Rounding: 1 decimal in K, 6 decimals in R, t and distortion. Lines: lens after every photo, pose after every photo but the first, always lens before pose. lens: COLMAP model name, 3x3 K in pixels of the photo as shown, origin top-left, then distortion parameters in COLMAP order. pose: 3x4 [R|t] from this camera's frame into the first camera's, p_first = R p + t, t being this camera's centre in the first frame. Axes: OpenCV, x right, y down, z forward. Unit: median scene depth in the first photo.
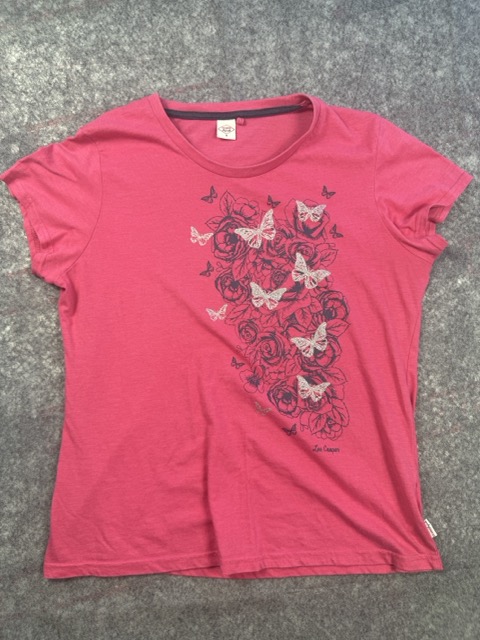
lens RADIAL K [[438.0, 0, 235.7], [0, 438.0, 321.0], [0, 0, 1]] dist [-0.061218, 0.007828]
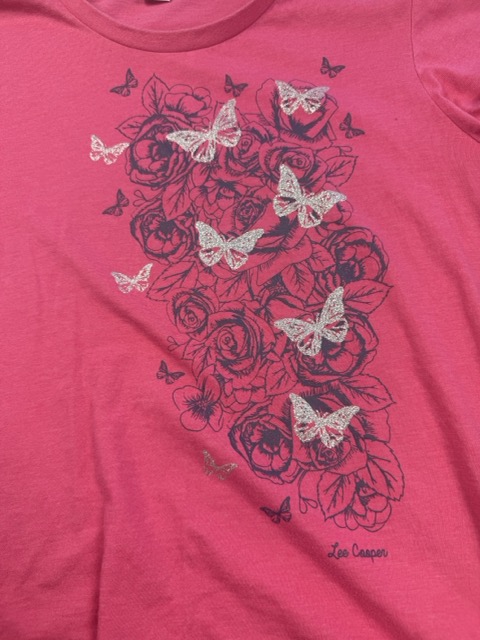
lens RADIAL K [[438.0, 0, 237.8], [0, 438.0, 318.2], [0, 0, 1]] dist [-0.061218, 0.007828]
pose [[0.997316, -0.041816, -0.060107, 0.114121], [0.034753, 0.992861, -0.114100, 0.092928], [0.064449, 0.111705, 0.991649, 0.494995]]
